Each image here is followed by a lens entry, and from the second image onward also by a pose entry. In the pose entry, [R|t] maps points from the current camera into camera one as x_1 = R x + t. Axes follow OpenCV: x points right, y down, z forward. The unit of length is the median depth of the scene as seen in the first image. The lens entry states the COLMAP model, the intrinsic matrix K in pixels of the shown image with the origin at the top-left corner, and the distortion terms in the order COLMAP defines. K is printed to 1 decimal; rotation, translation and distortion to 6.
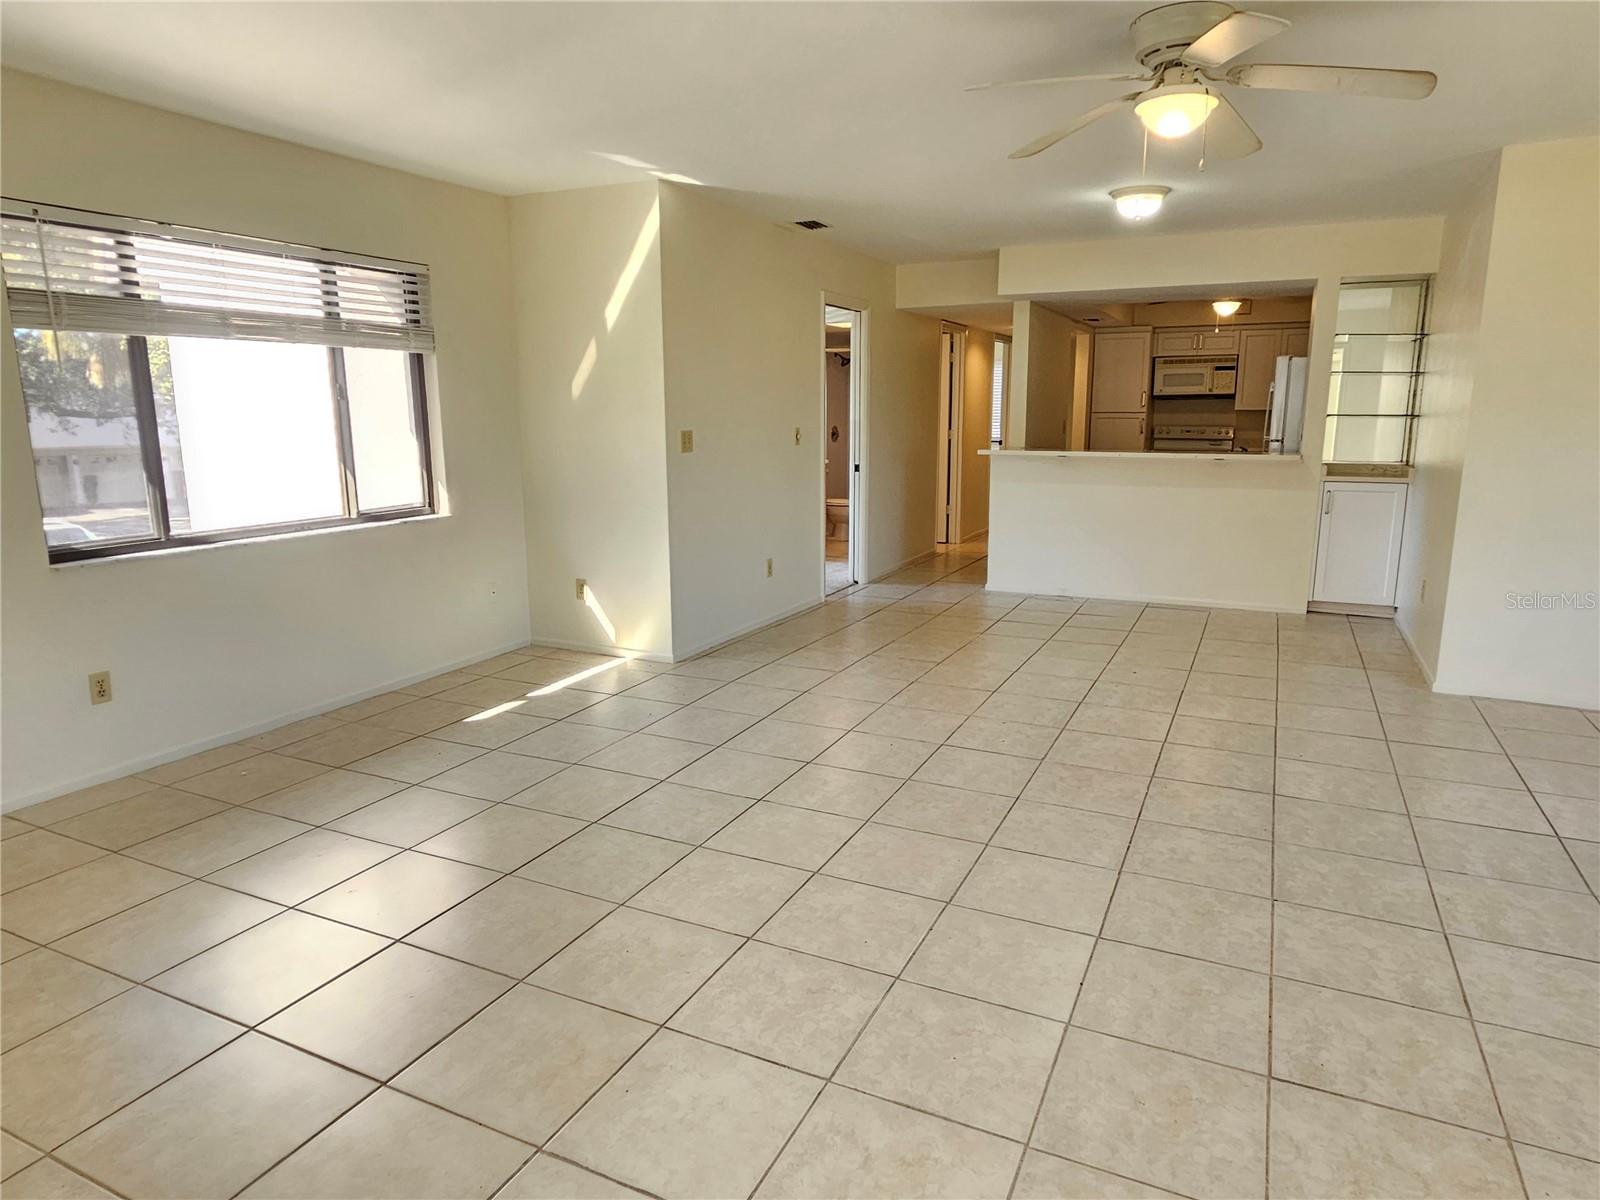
lens RADIAL K [[973.7, 0, 803.4], [0, 973.7, 599.3], [0, 0, 1]] dist [-0.000360, 0.001257]
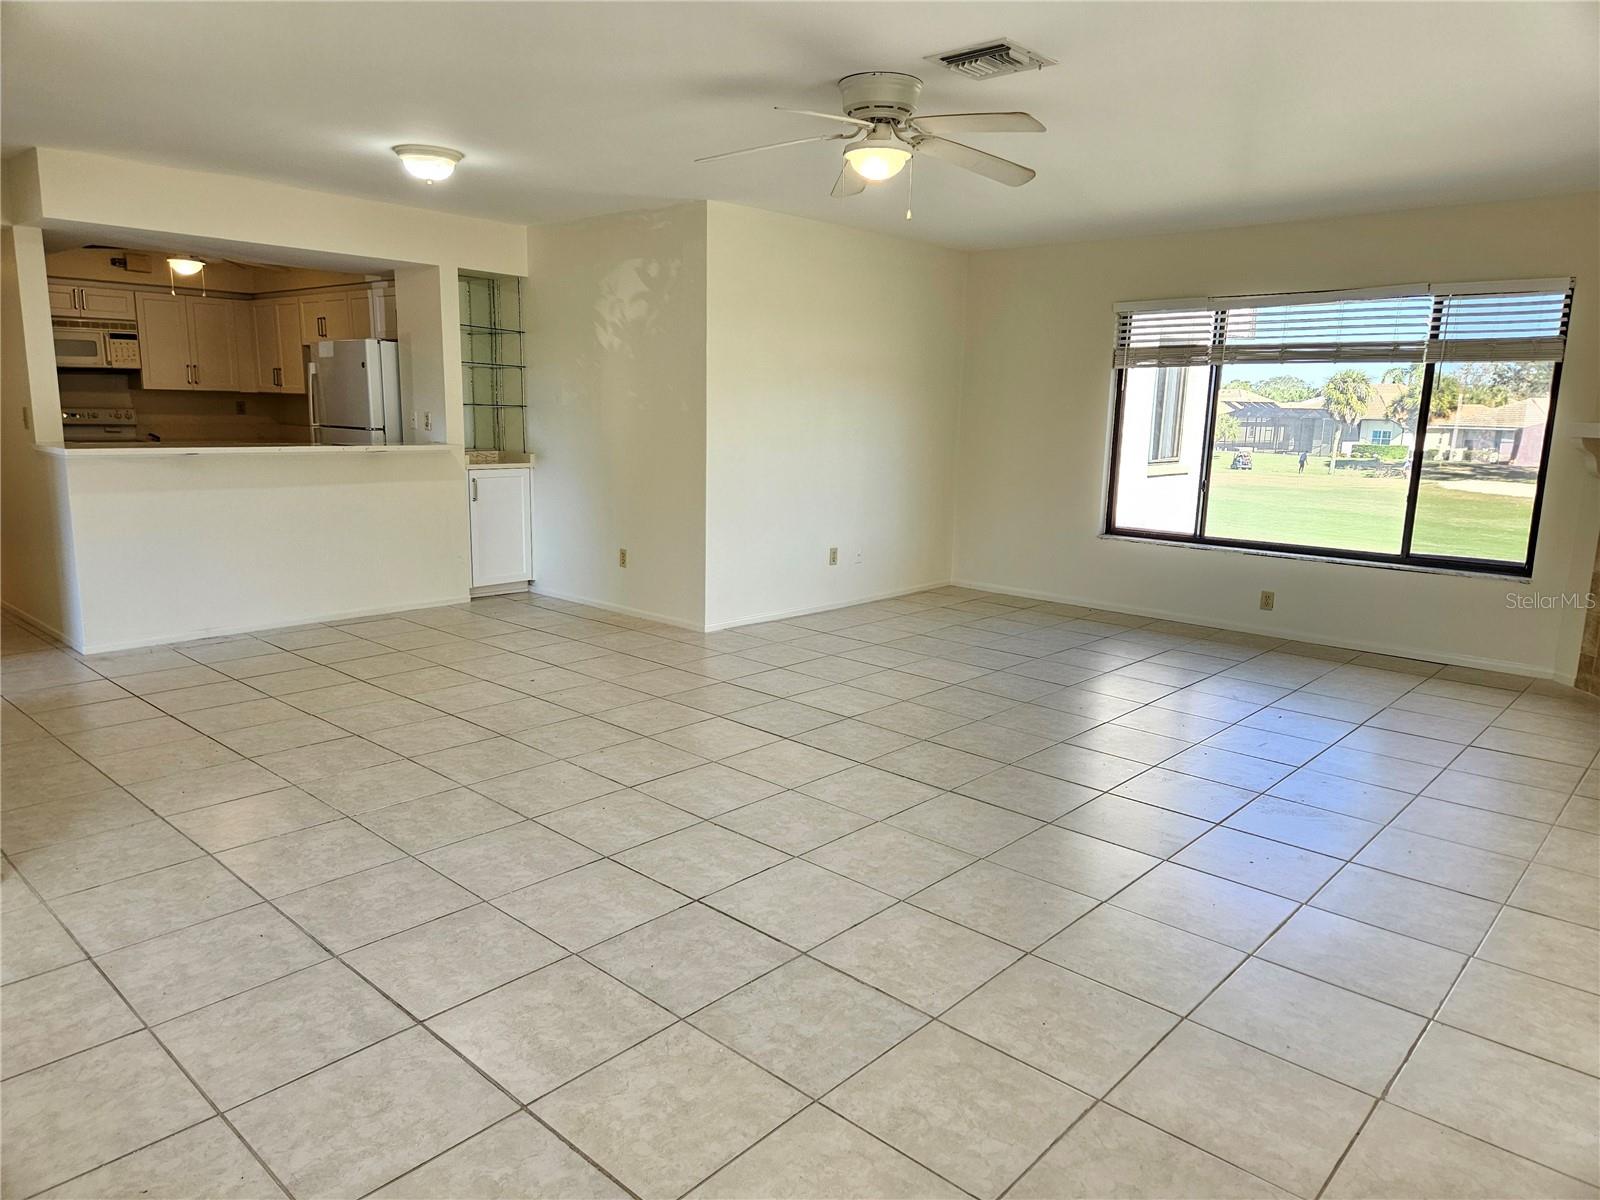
lens RADIAL K [[1064.1, 0, 809.2], [0, 1064.1, 595.0], [0, 0, 1]] dist [0.077502, -0.062384]
pose [[0.282114, -0.162791, 0.945469, -0.576193], [0.161301, 0.979518, 0.120524, -0.091821], [-0.945724, 0.118503, 0.302594, 0.443753]]
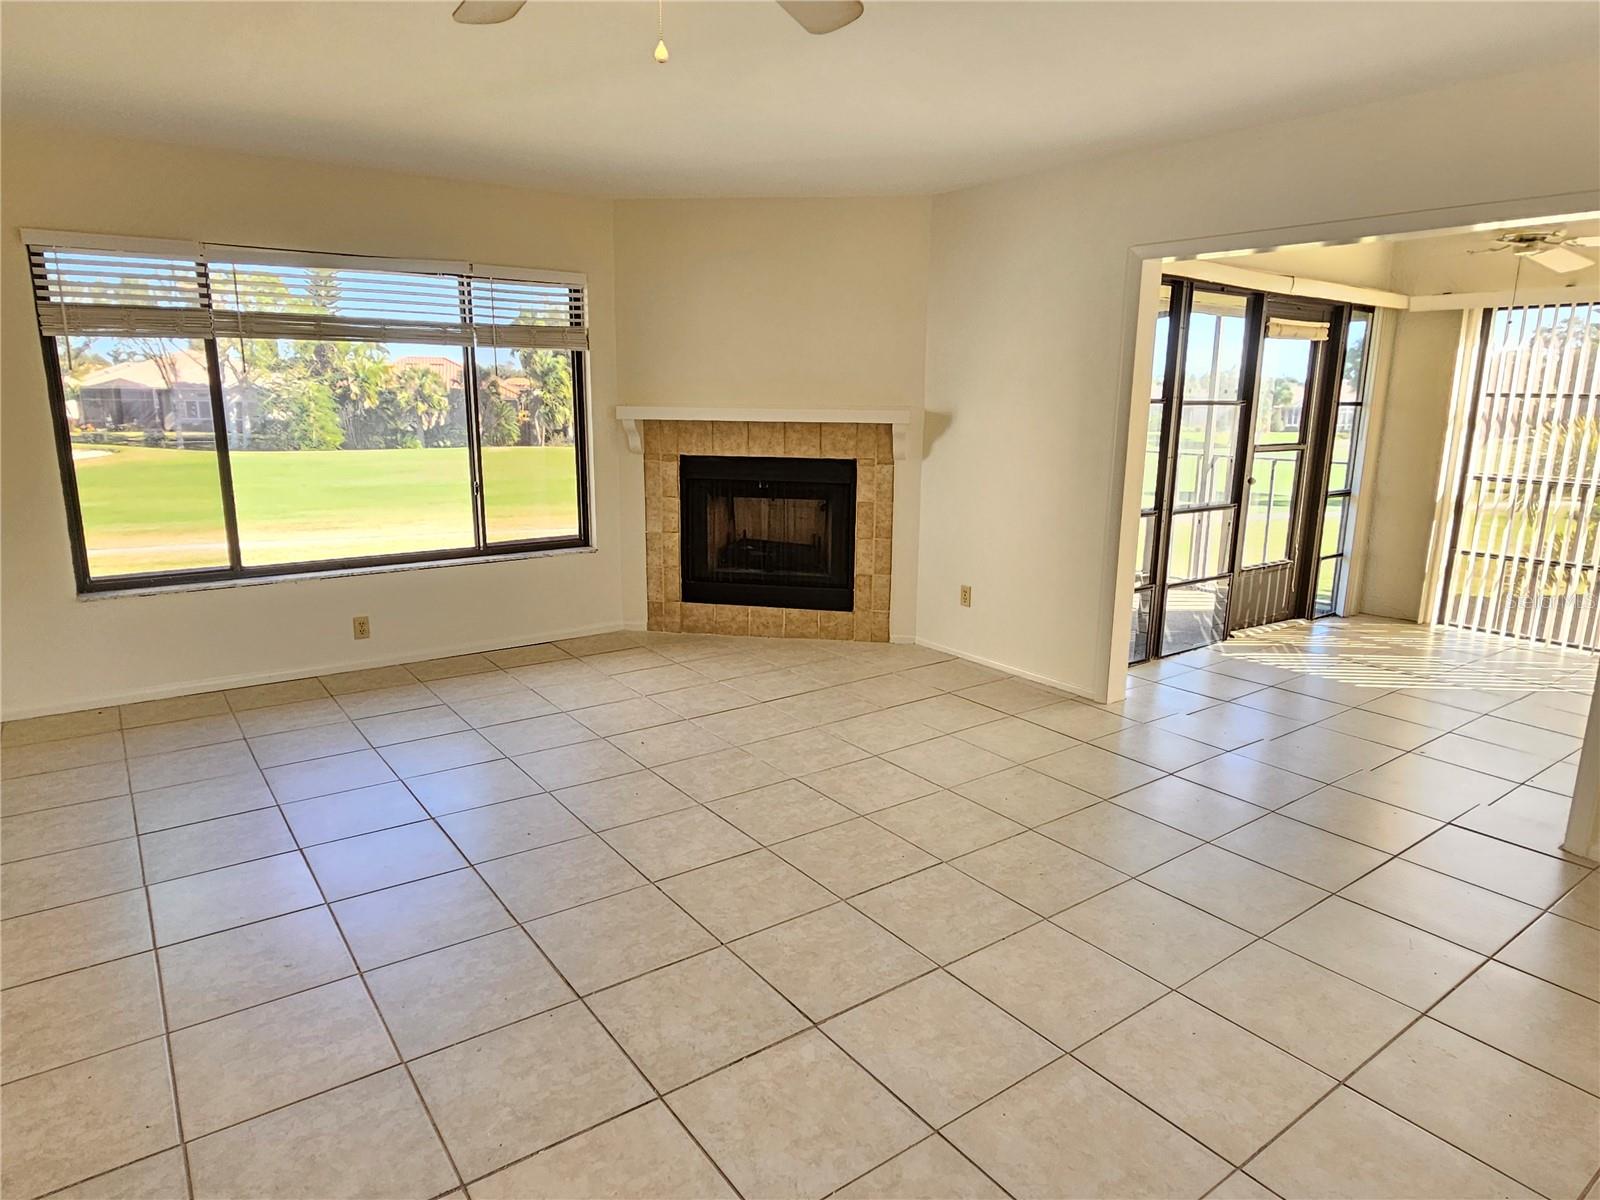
lens RADIAL K [[969.3, 0, 804.4], [0, 969.3, 597.5], [0, 0, 1]] dist [-0.000663, 0.000948]
pose [[-0.882662, -0.106651, 0.457747, 0.007768], [0.080985, 0.924838, 0.371640, -0.201297], [-0.462978, 0.365104, -0.807682, 0.916330]]
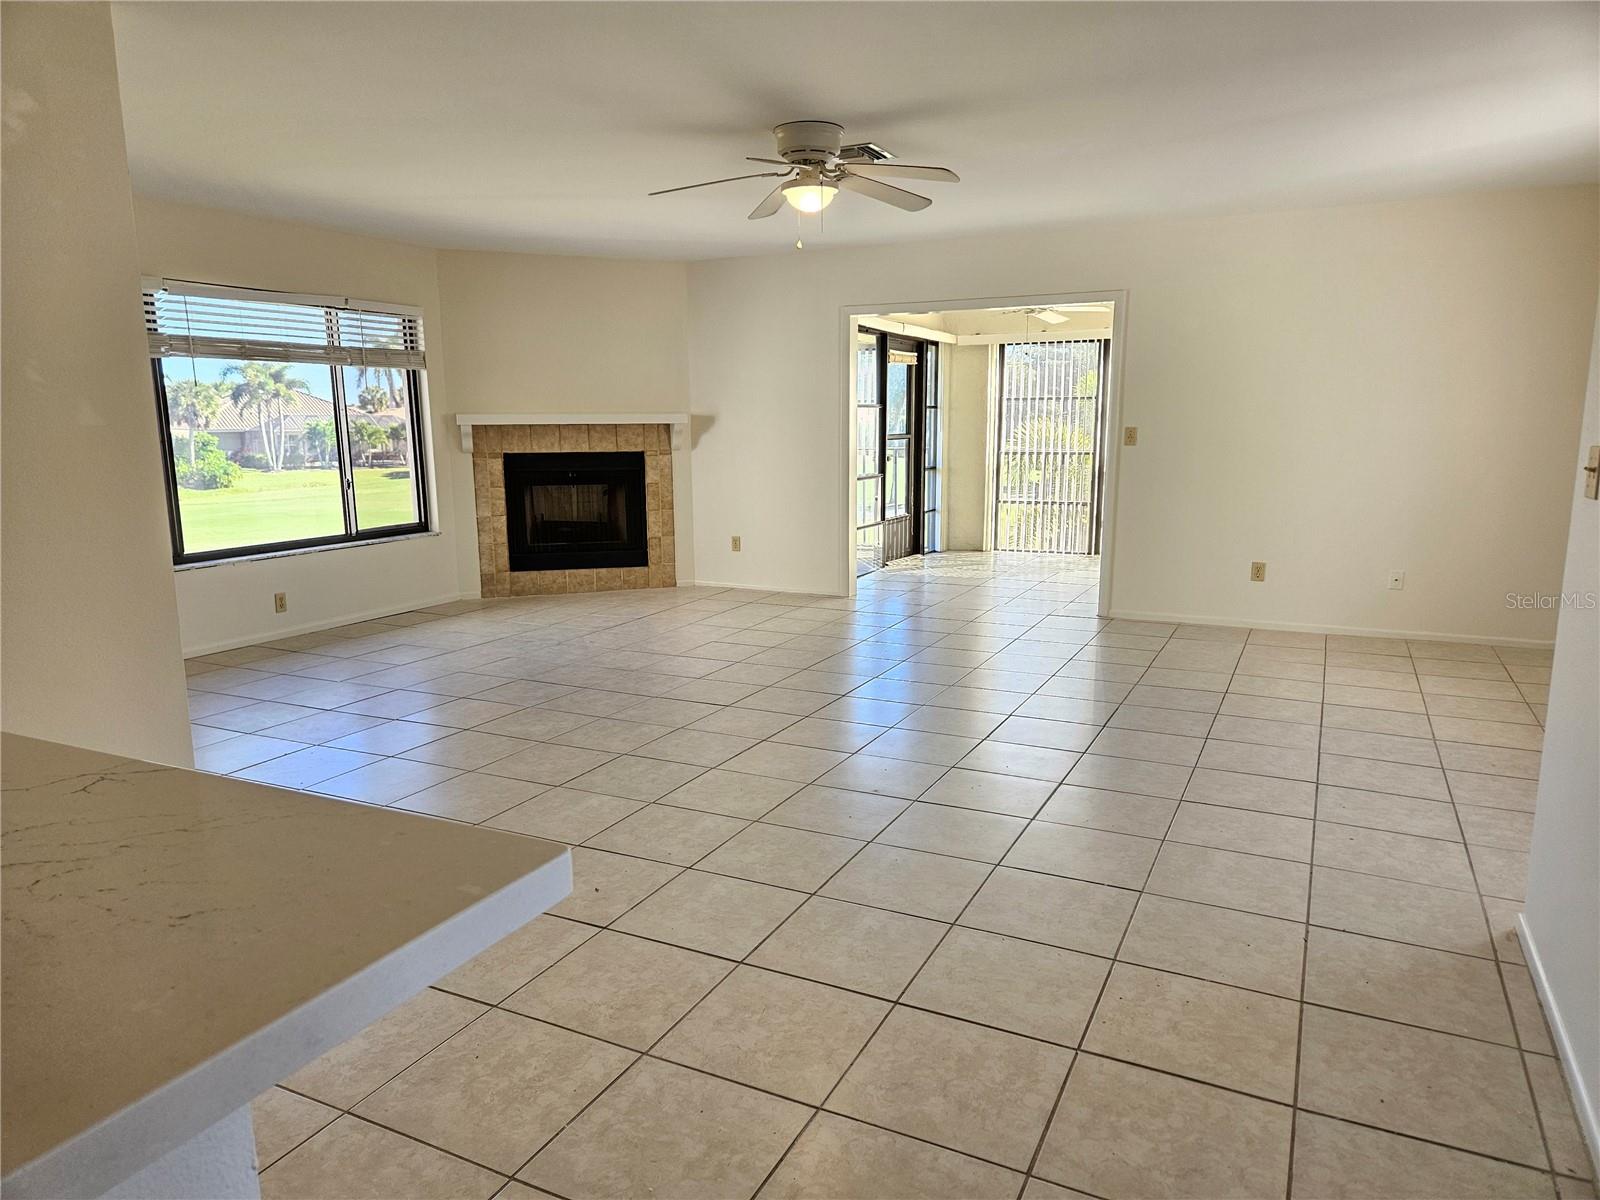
lens RADIAL K [[1064.1, 0, 799.9], [0, 1064.1, 609.0], [0, 0, 1]] dist [0.053578, -0.004247]
pose [[-0.999903, 0.008028, 0.011374, 0.228746], [0.011616, 0.931405, 0.363799, -0.302680], [-0.007673, 0.363896, -0.931408, 1.573269]]
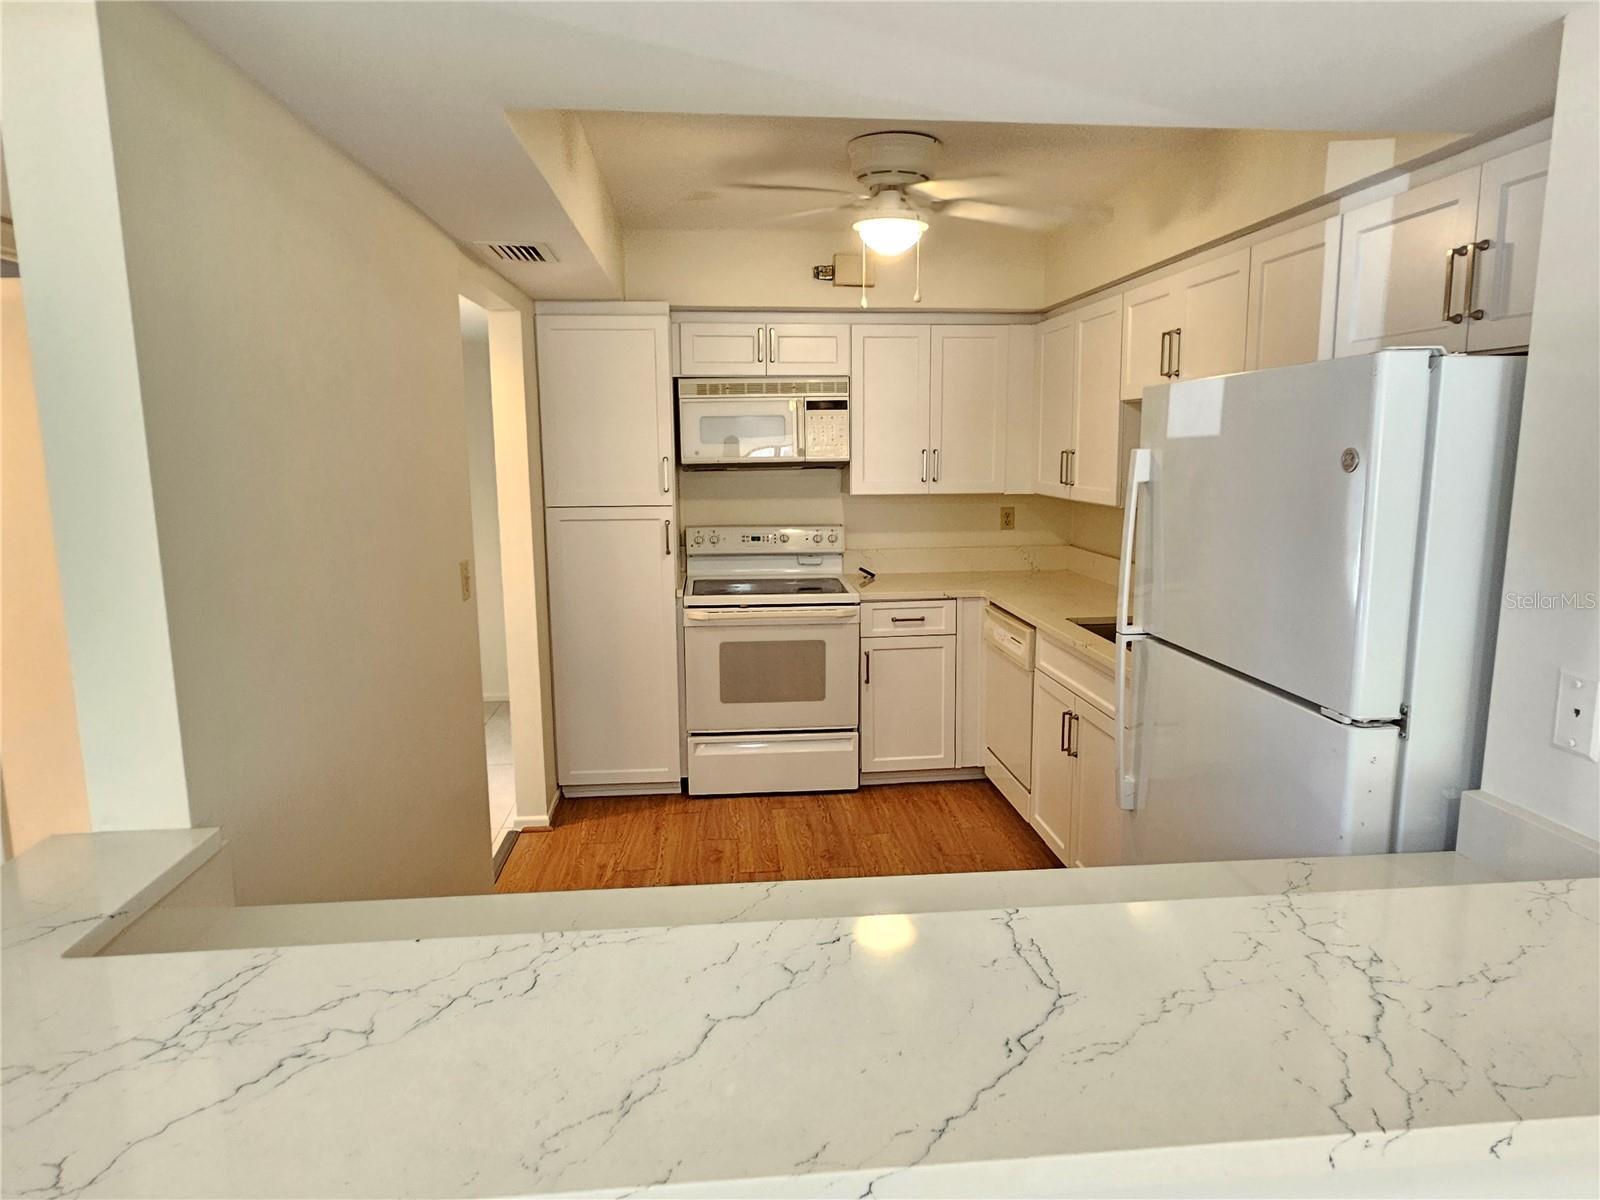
lens RADIAL K [[969.3, 0, 804.4], [0, 969.3, 597.5], [0, 0, 1]] dist [-0.000663, 0.000948]
pose [[0.855586, -0.084314, 0.510749, 0.369659], [0.103544, 0.994582, -0.009268, -0.289556], [-0.507200, 0.060814, 0.859680, 1.242828]]
